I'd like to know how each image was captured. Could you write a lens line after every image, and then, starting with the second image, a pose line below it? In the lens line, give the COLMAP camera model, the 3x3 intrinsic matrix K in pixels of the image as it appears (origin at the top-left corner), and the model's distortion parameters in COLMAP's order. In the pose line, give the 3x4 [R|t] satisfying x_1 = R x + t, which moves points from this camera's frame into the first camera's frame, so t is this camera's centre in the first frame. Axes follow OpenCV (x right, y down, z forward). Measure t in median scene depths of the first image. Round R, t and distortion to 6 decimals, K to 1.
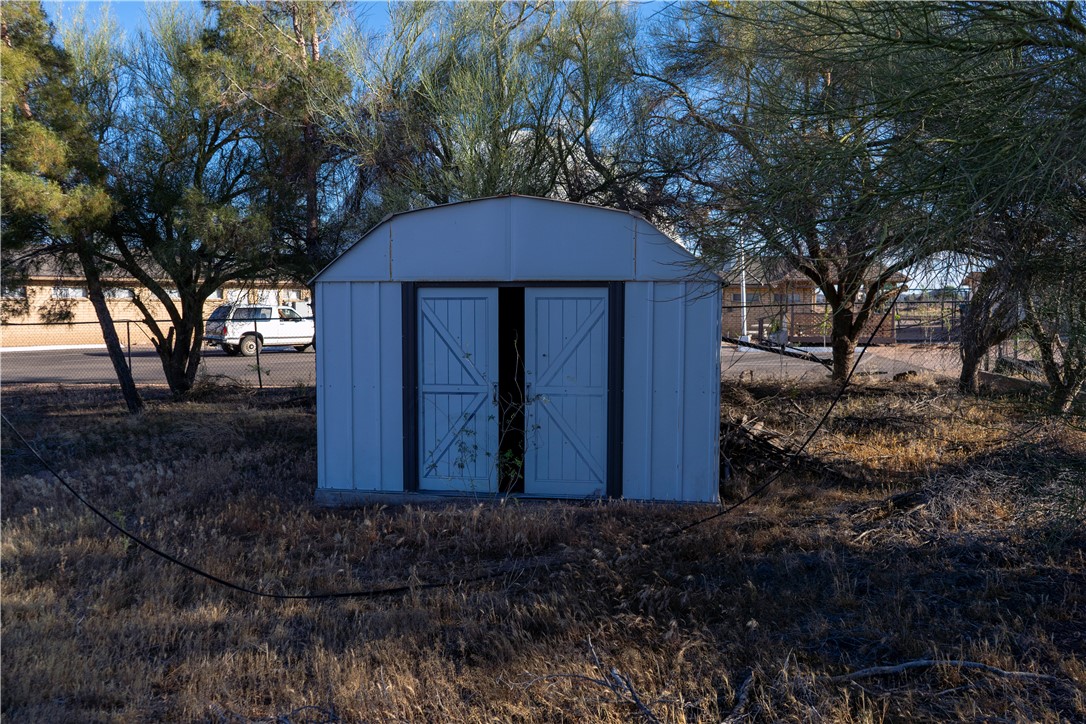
lens RADIAL K [[858.5, 0, 543.0], [0, 858.5, 362.1], [0, 0, 1]] dist [-0.007576, -0.002137]
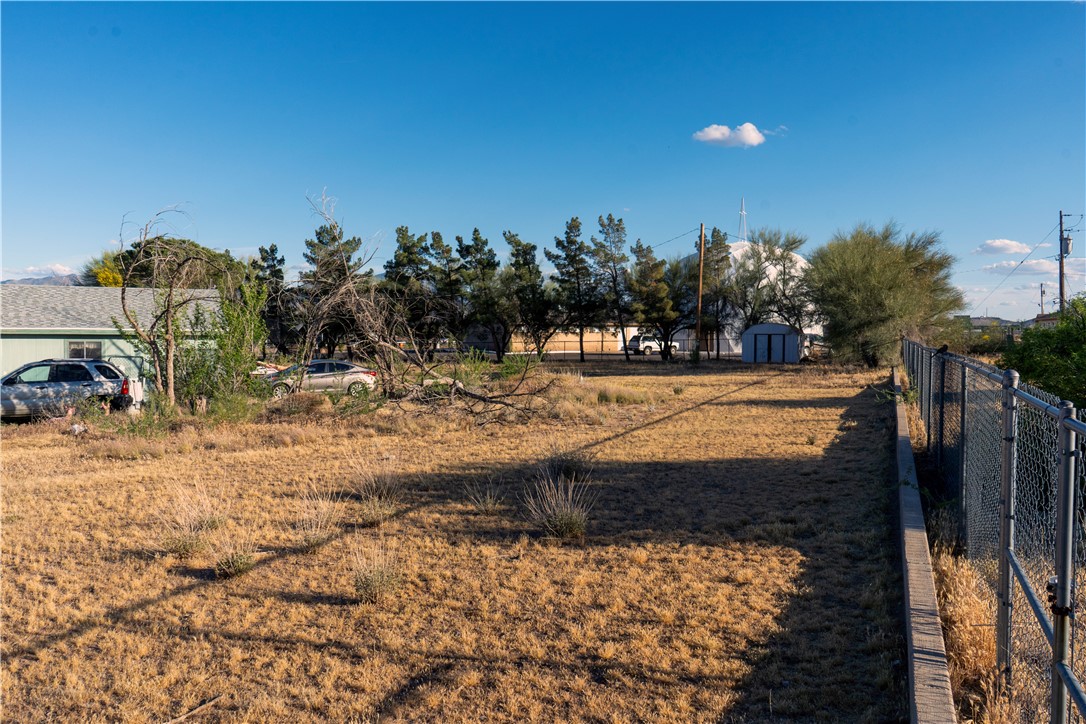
lens RADIAL K [[858.5, 0, 543.0], [0, 858.5, 361.0], [0, 0, 1]] dist [-0.007576, -0.002137]
pose [[0.970983, 0.007857, -0.239018, -0.038163], [-0.015406, 0.999439, -0.029732, 0.089854], [0.238651, 0.032552, 0.970560, -1.526114]]
